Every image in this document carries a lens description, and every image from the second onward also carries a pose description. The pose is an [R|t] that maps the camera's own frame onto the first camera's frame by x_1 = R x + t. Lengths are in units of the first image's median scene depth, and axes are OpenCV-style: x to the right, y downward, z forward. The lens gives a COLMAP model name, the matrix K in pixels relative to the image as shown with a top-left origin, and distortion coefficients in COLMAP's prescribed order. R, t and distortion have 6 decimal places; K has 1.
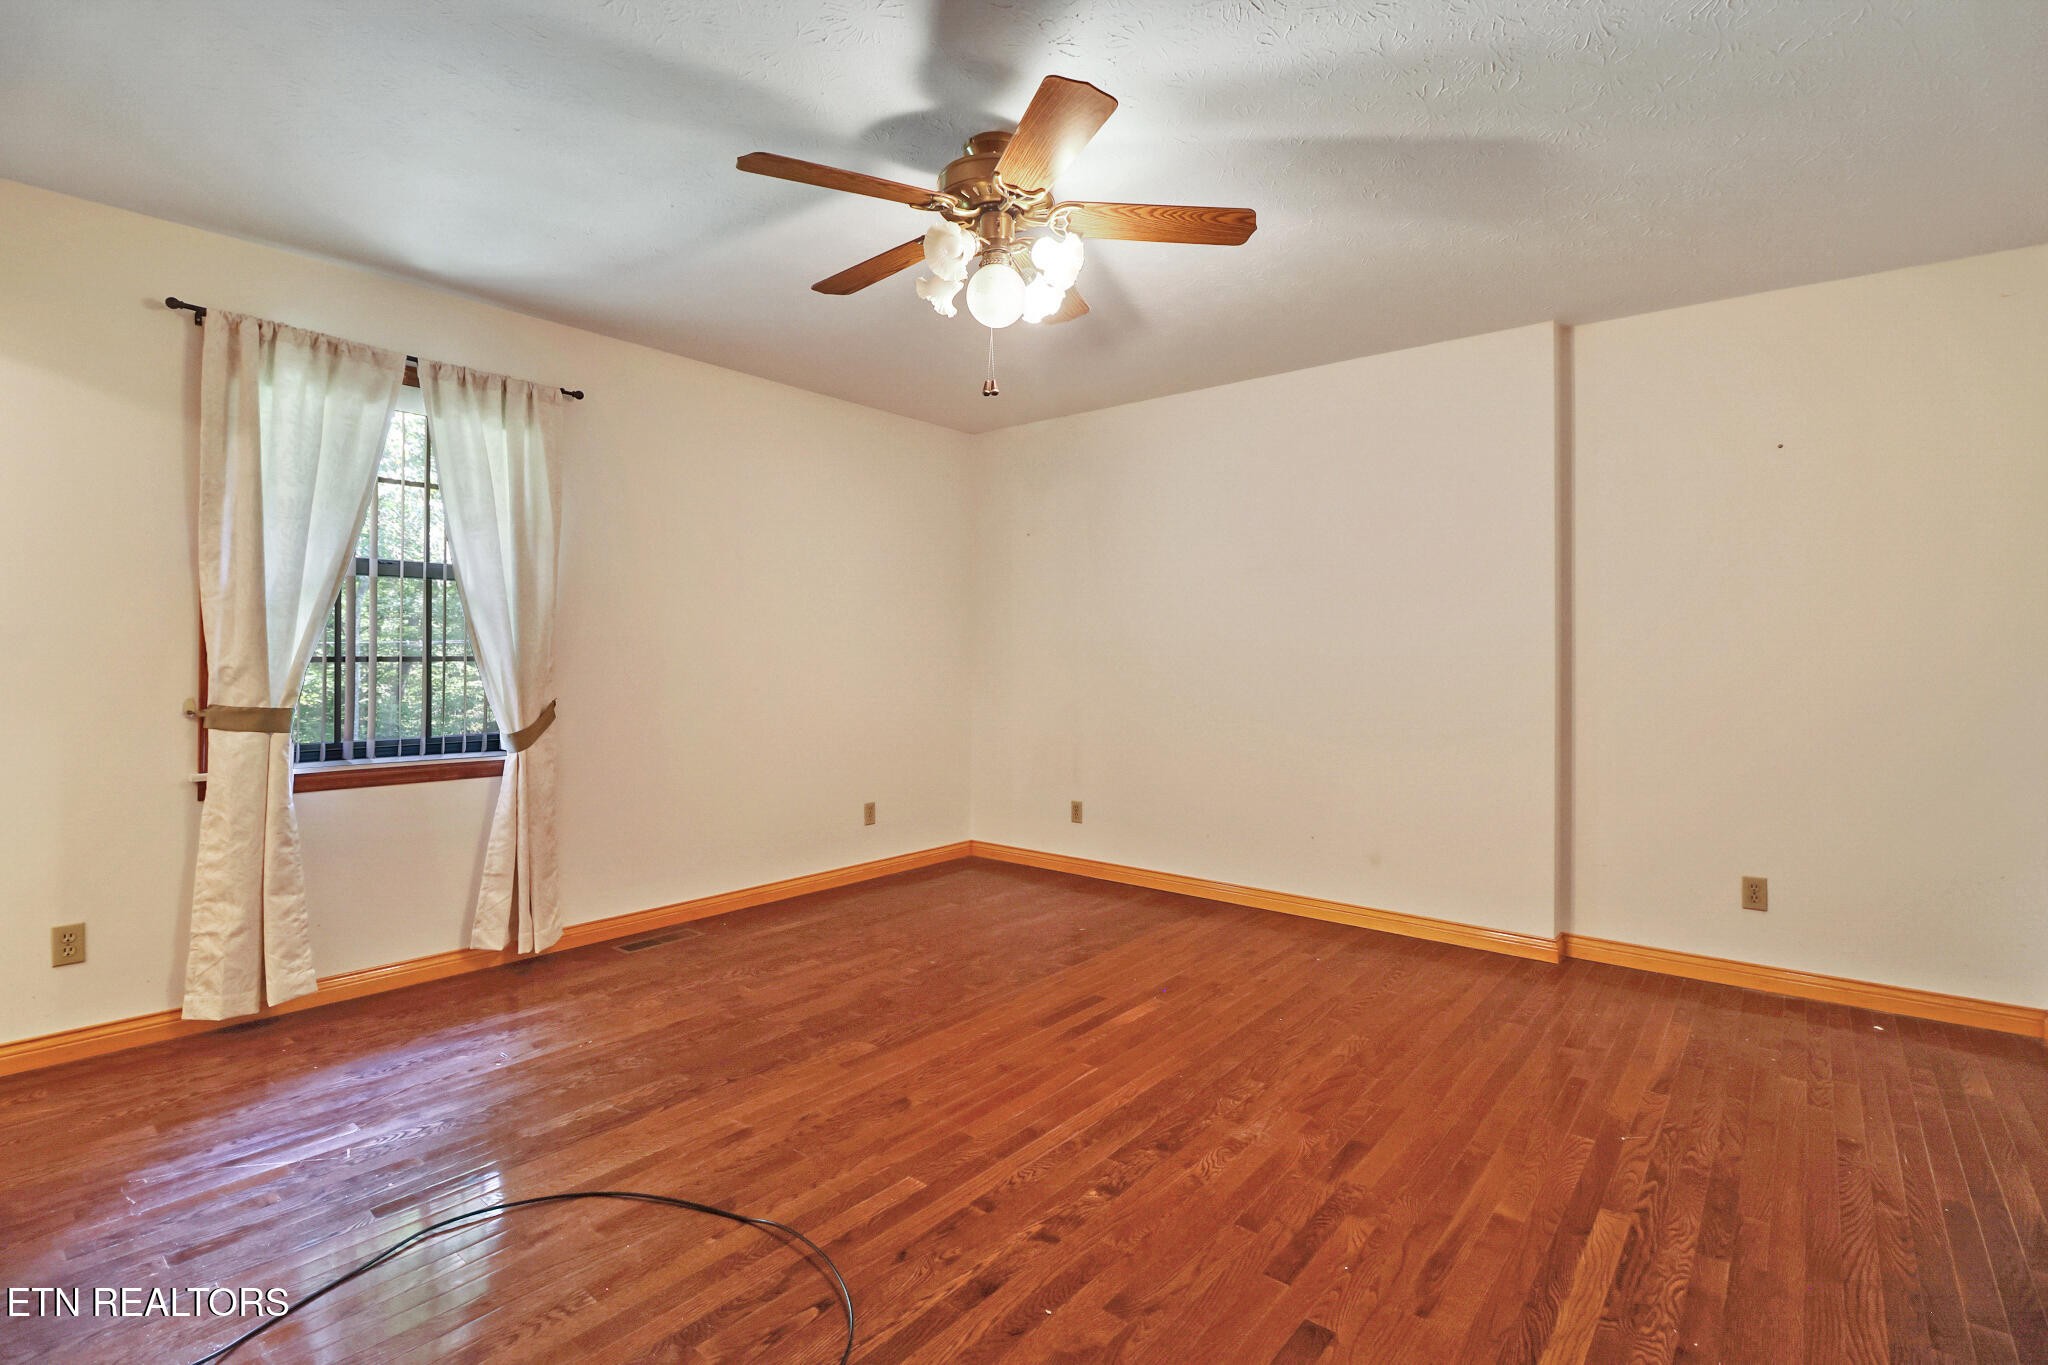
lens RADIAL K [[951.9, 0, 1035.4], [0, 951.9, 652.9], [0, 0, 1]] dist [0.015503, -0.020256]
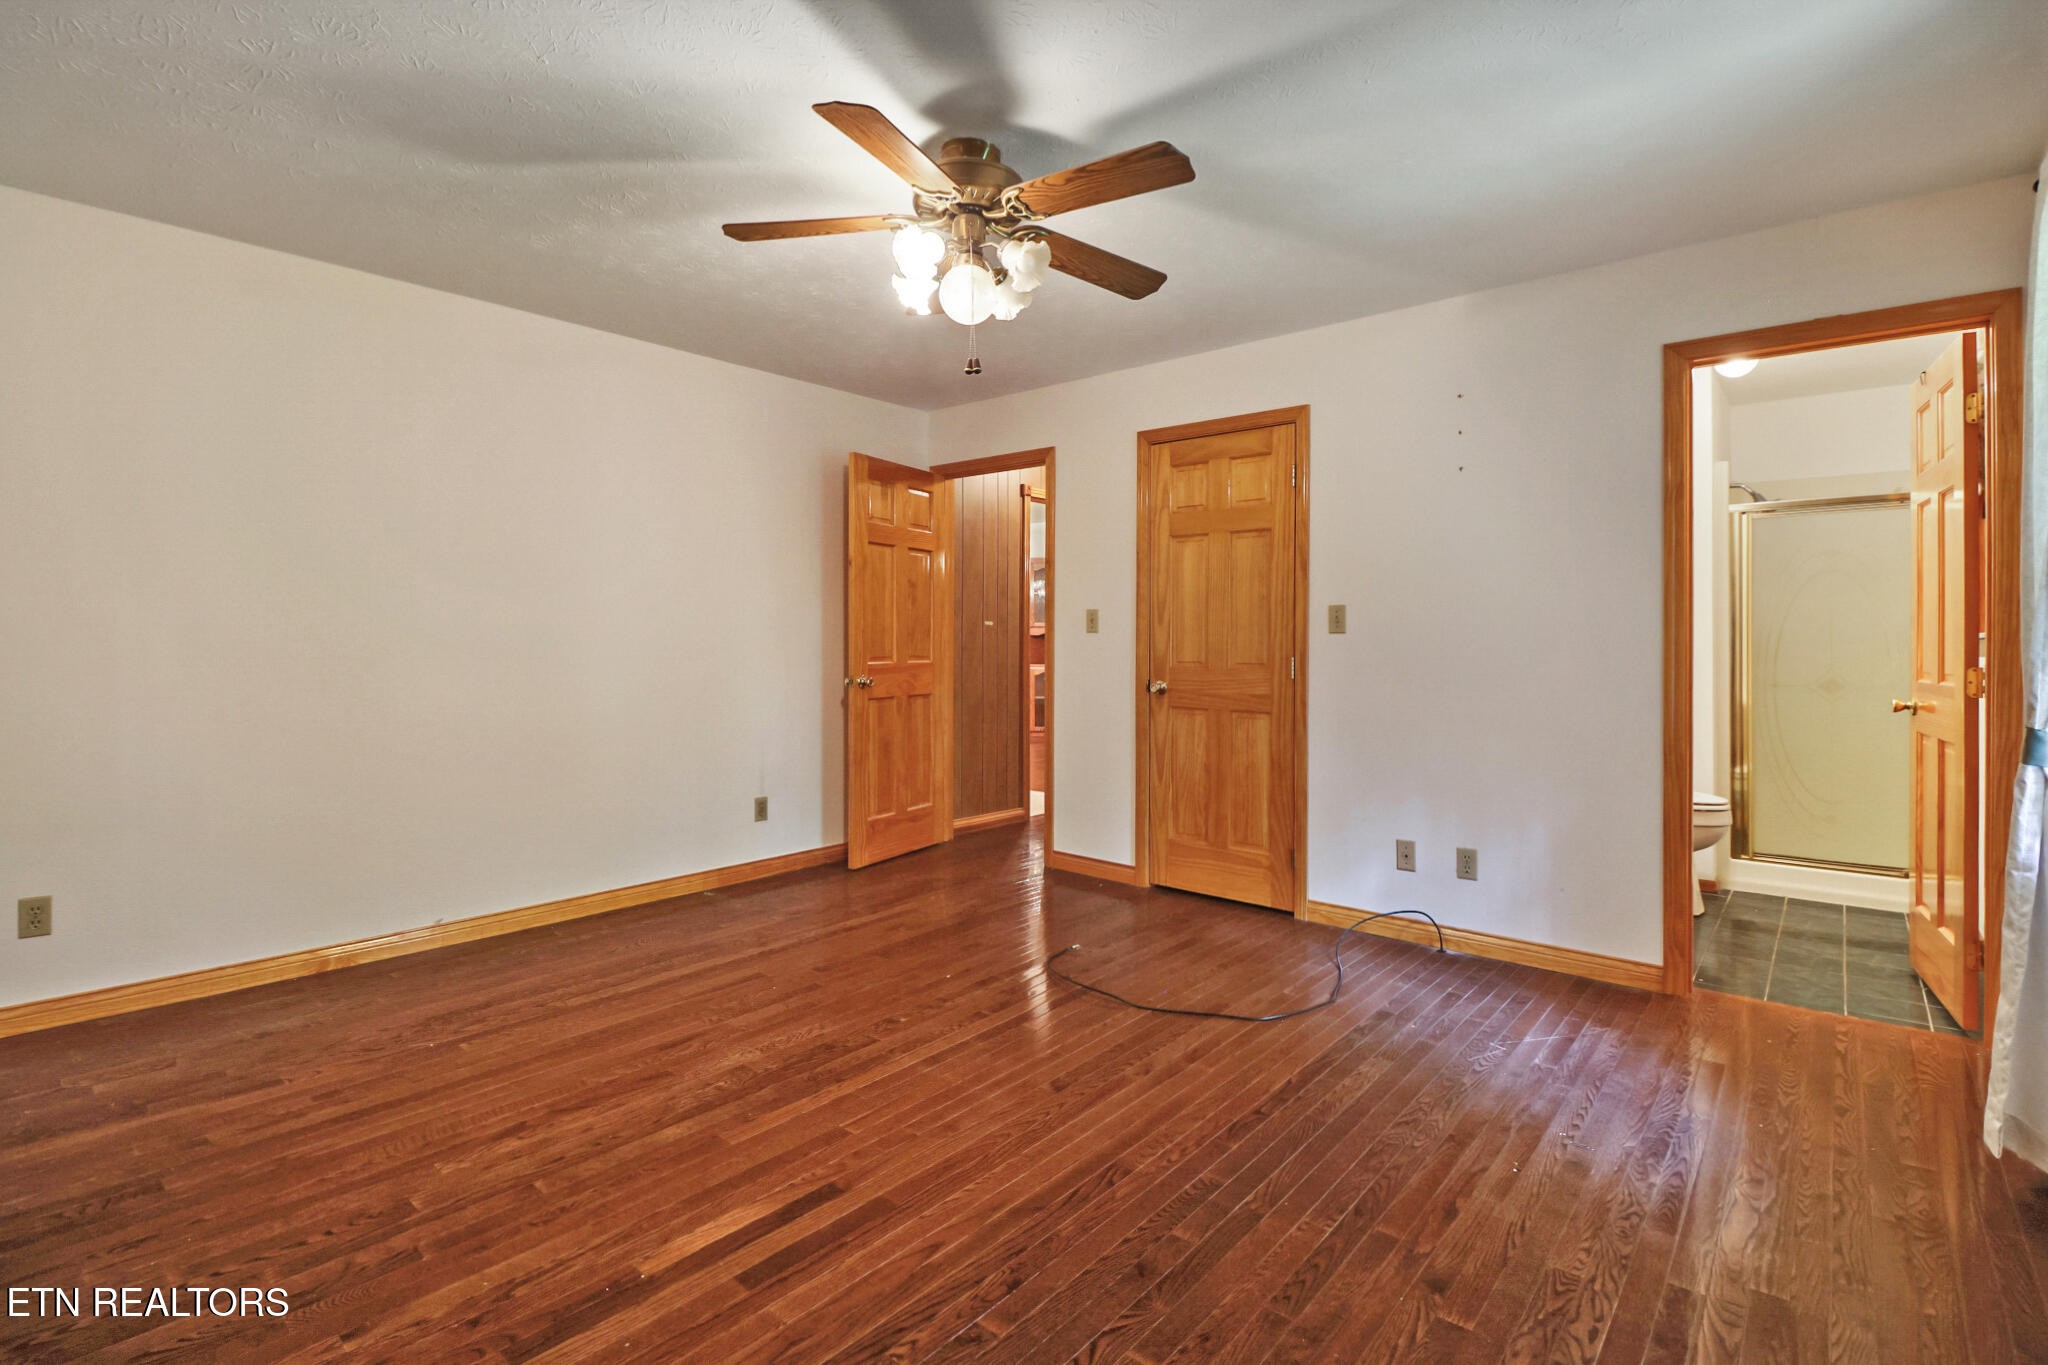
lens RADIAL K [[951.9, 0, 1035.4], [0, 951.9, 652.9], [0, 0, 1]] dist [0.015503, -0.020256]
pose [[-0.999781, -0.007420, 0.019579, -0.136227], [-0.007415, 0.999972, 0.000363, 0.020937], [-0.019581, 0.000217, -0.999808, 2.072024]]
